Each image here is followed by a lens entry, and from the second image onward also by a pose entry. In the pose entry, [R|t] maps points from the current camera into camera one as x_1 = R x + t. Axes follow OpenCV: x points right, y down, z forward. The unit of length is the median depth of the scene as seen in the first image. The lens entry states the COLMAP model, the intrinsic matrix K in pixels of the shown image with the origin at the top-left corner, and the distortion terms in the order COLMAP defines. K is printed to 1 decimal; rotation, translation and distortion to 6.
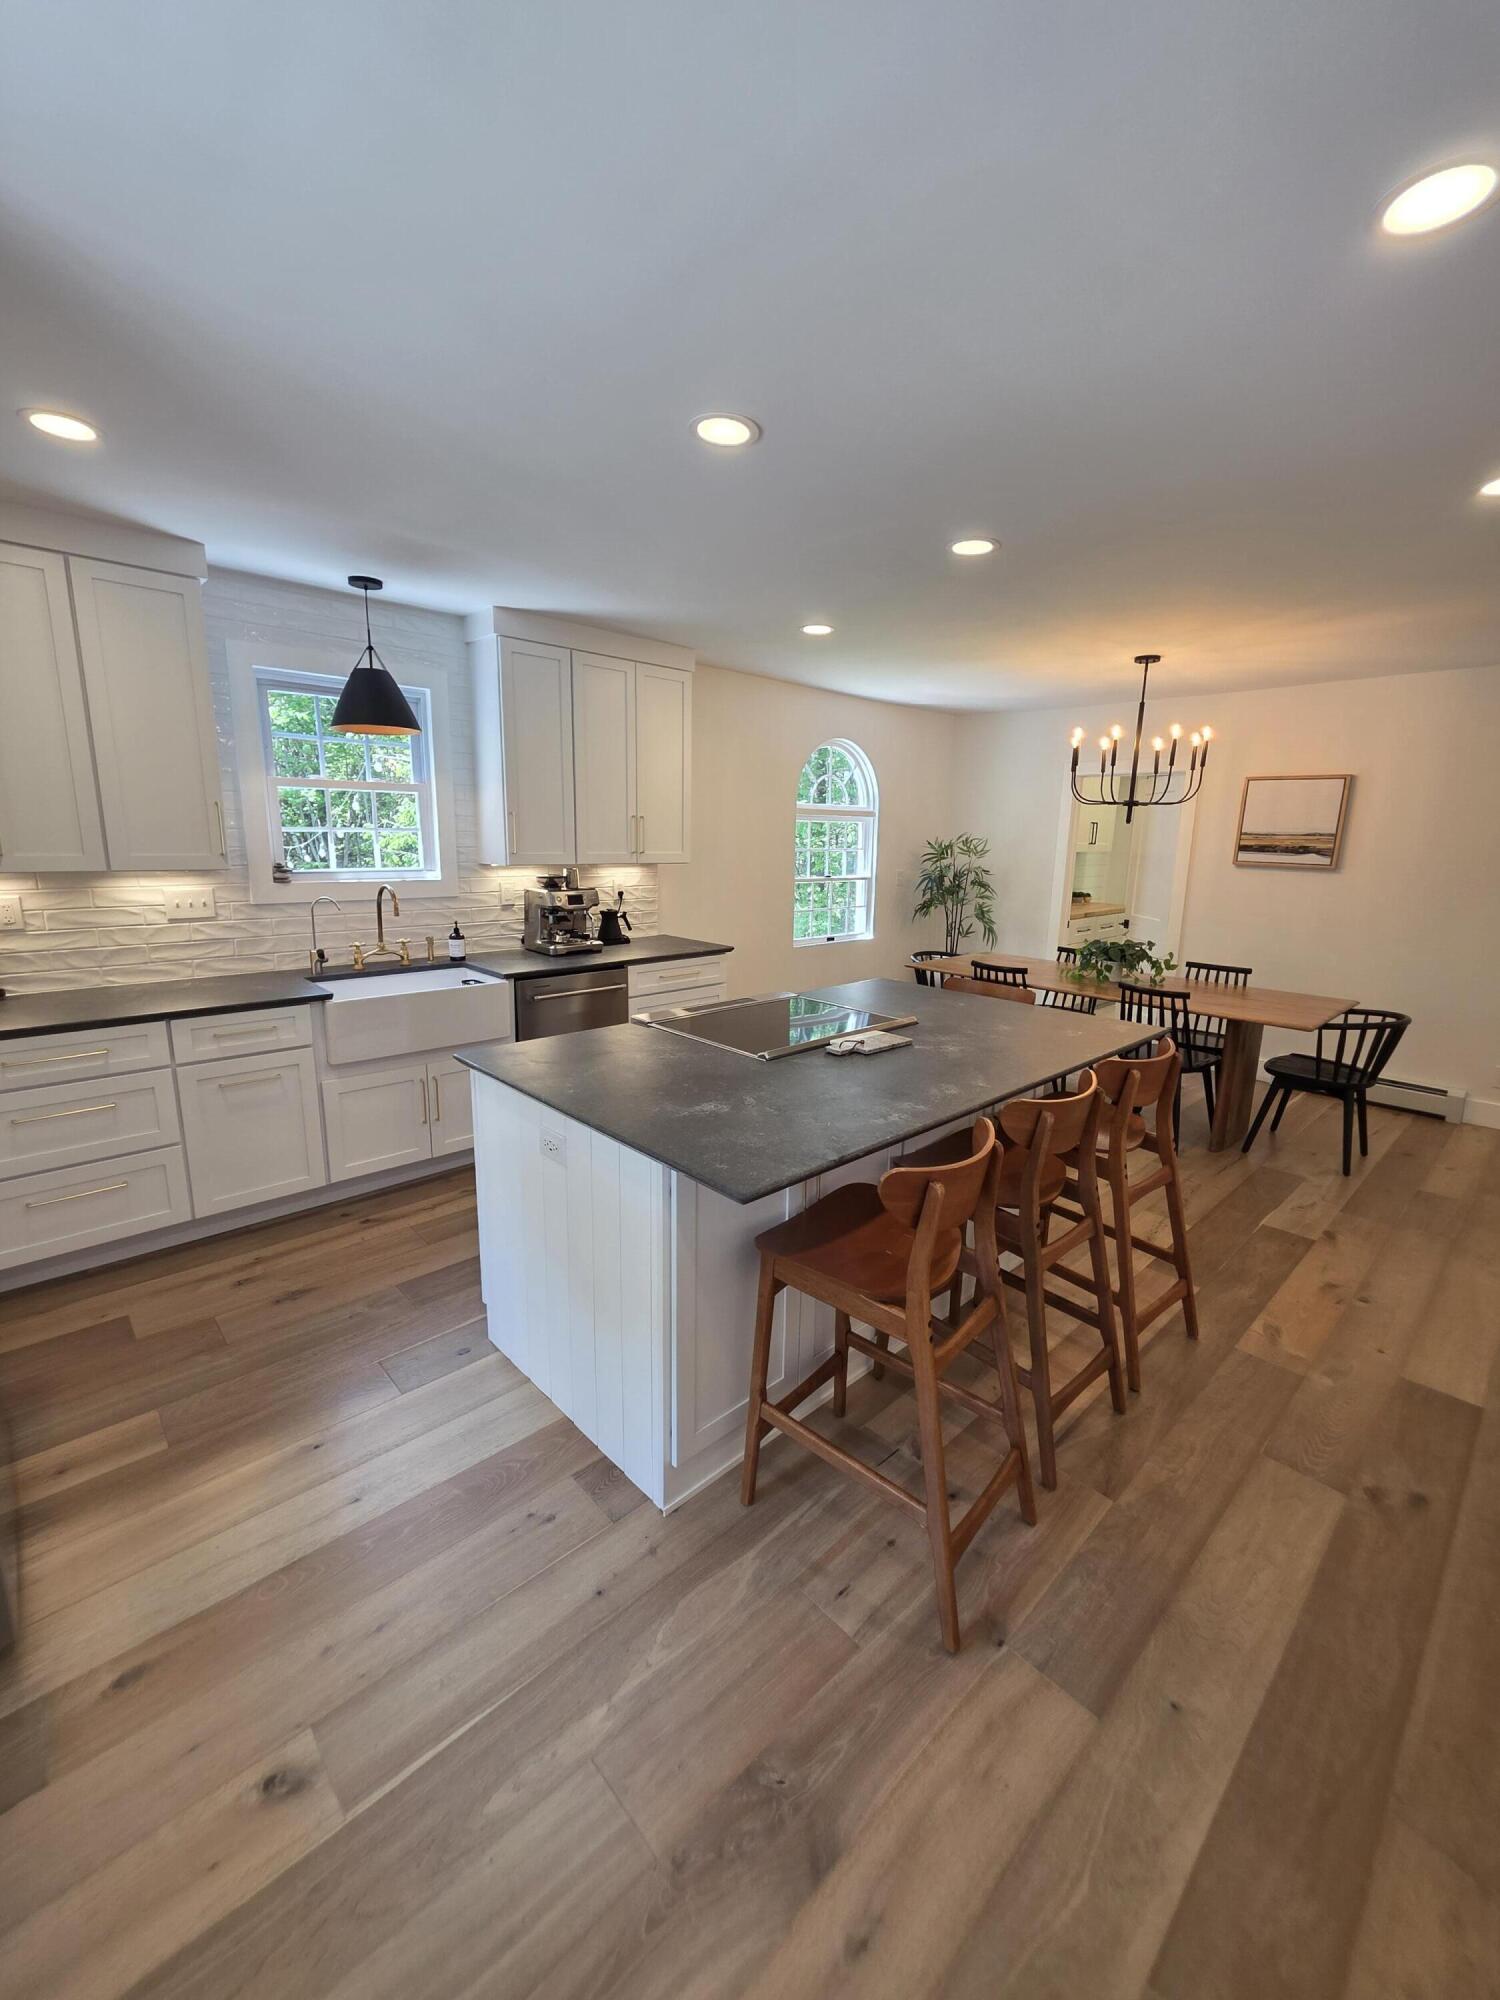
lens RADIAL K [[811.1, 0, 746.4], [0, 811.1, 995.6], [0, 0, 1]] dist [0.002962, 0.000053]
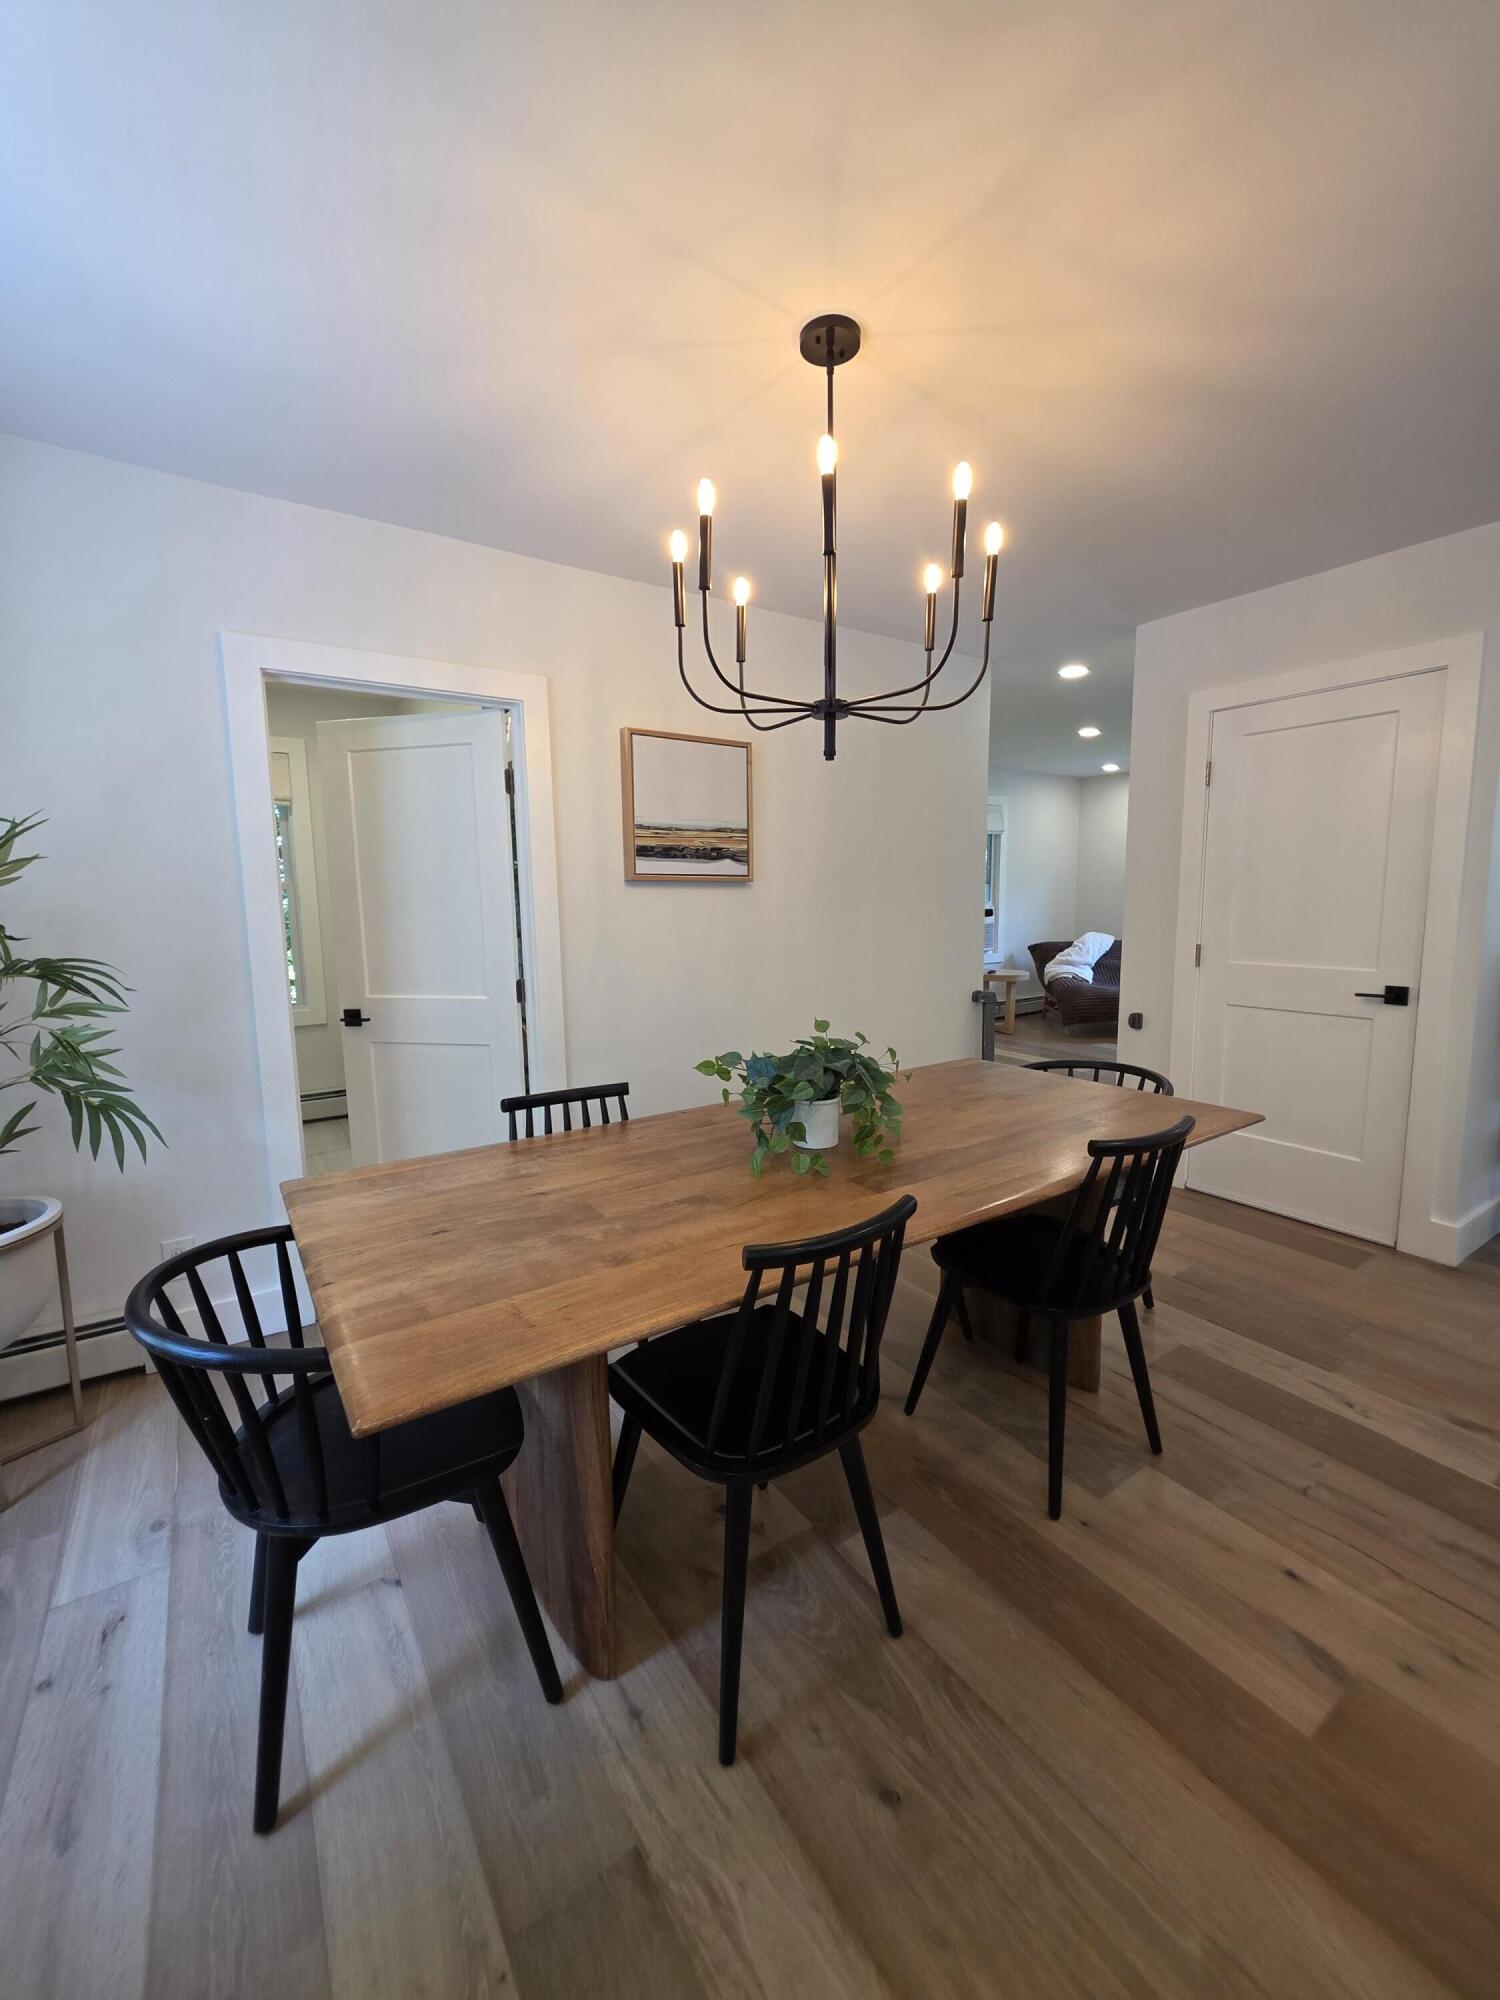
lens RADIAL K [[804.1, 0, 748.8], [0, 804.1, 990.9], [0, 0, 1]] dist [0.000258, 0.000084]
pose [[0.162311, -0.137950, 0.977049, 0.074266], [0.209886, 0.972347, 0.102419, -0.191510], [-0.964159, 0.188445, 0.186777, 1.259850]]
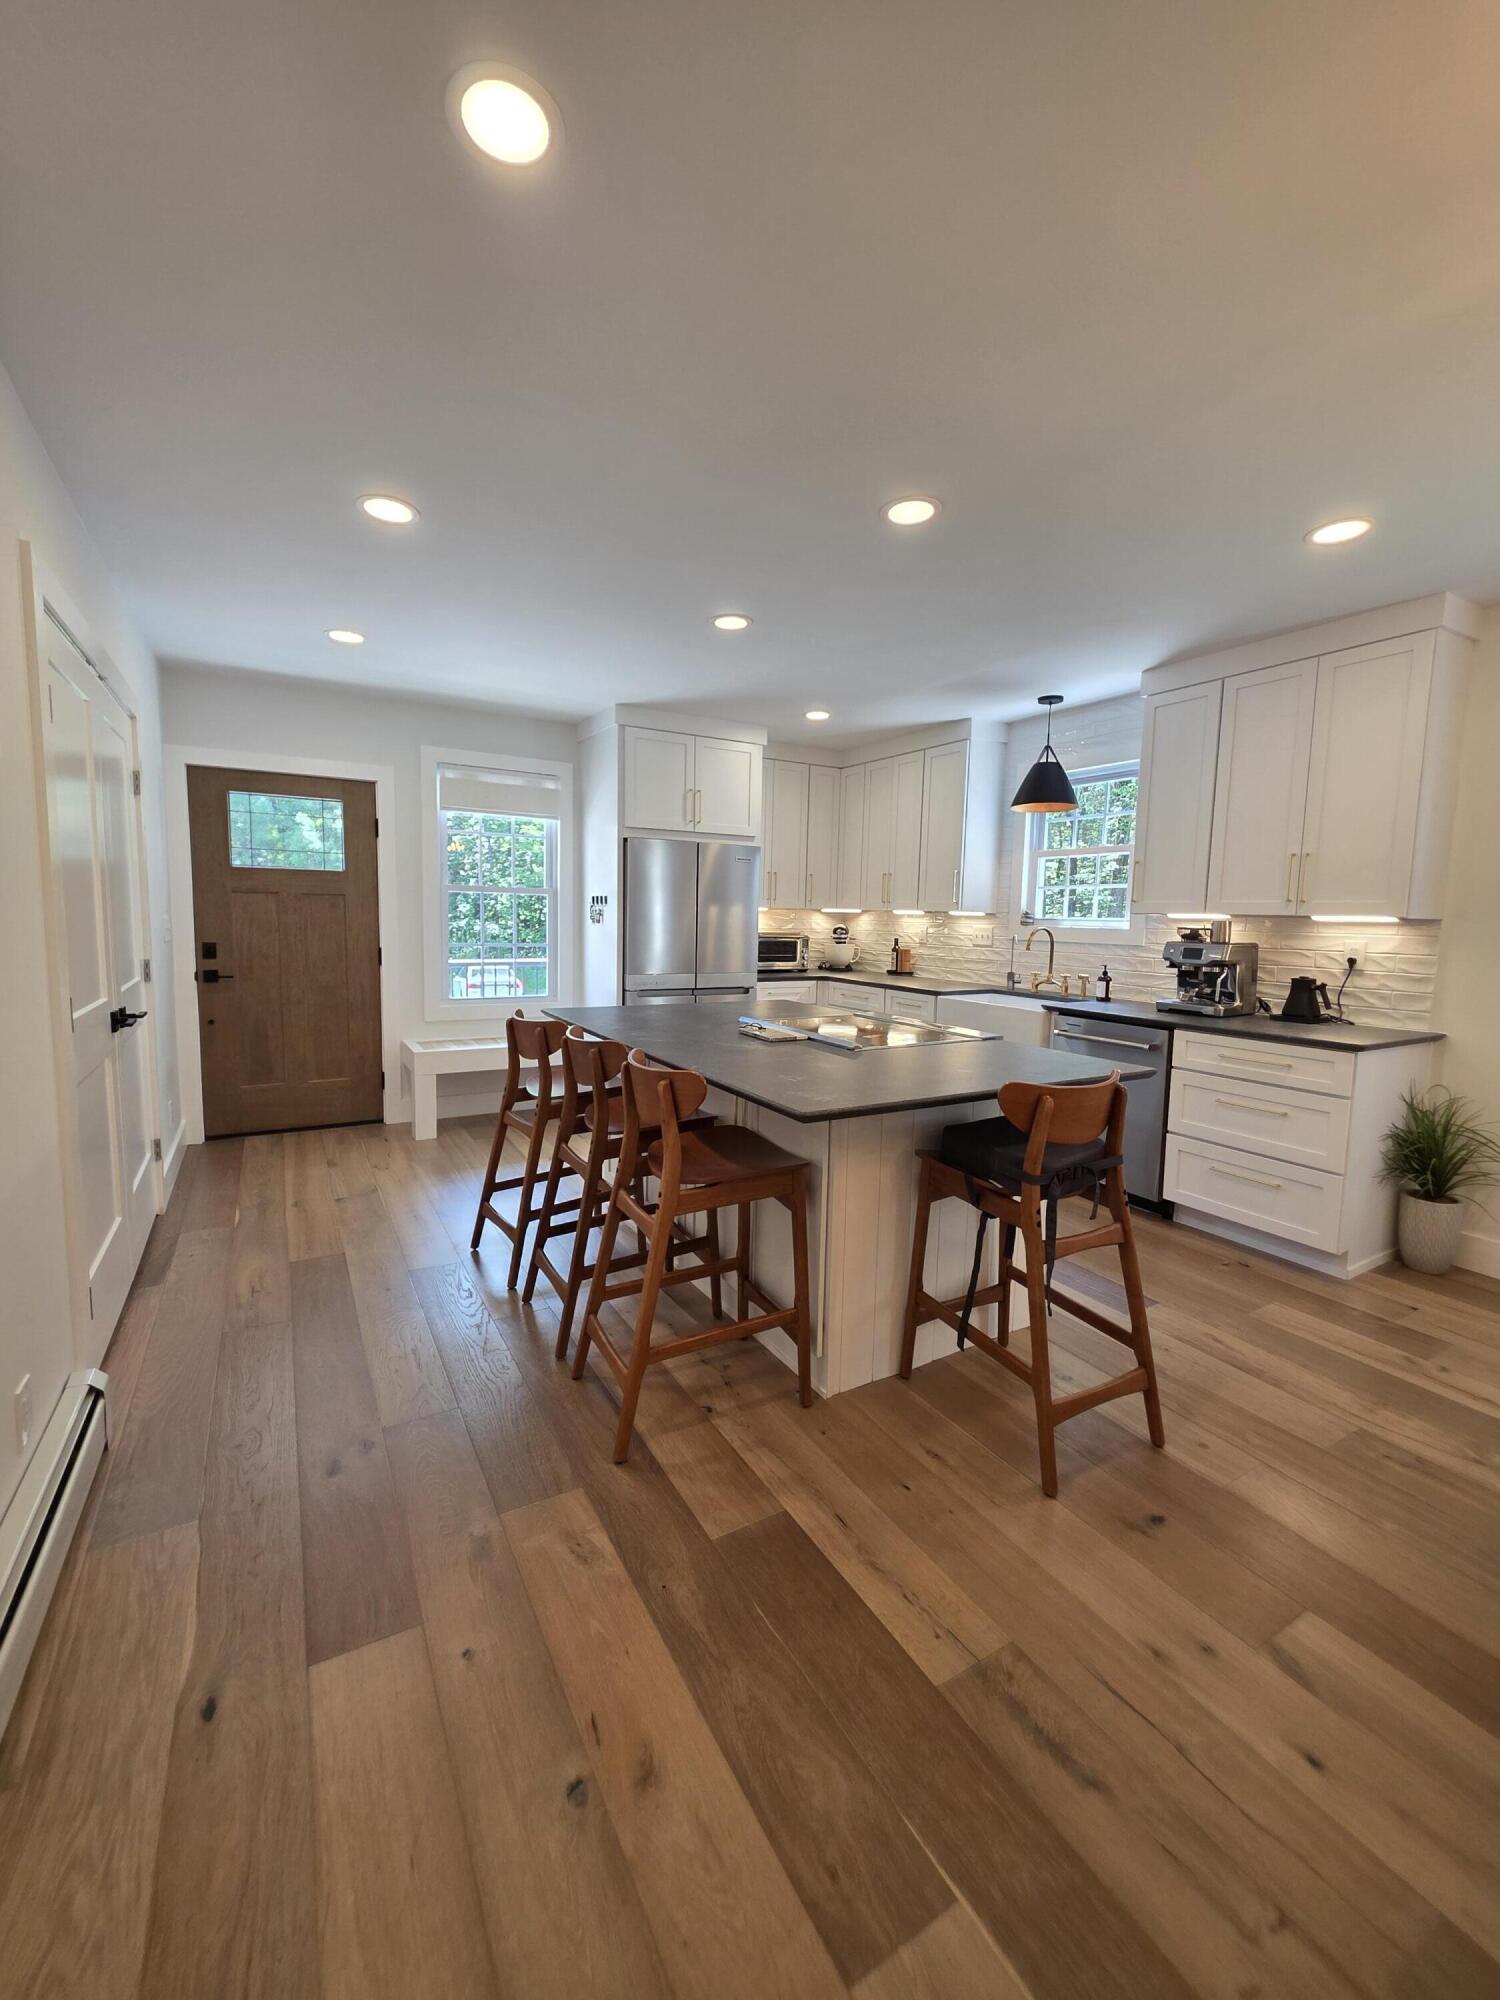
lens RADIAL K [[809.2, 0, 748.8], [0, 809.2, 996.5], [0, 0, 1]] dist [0.000137, 0.000063]
pose [[-0.223770, 0.075061, -0.971747, 0.905654], [-0.219264, 0.967595, 0.125232, -0.090777], [0.949658, 0.241093, -0.200060, 0.858844]]
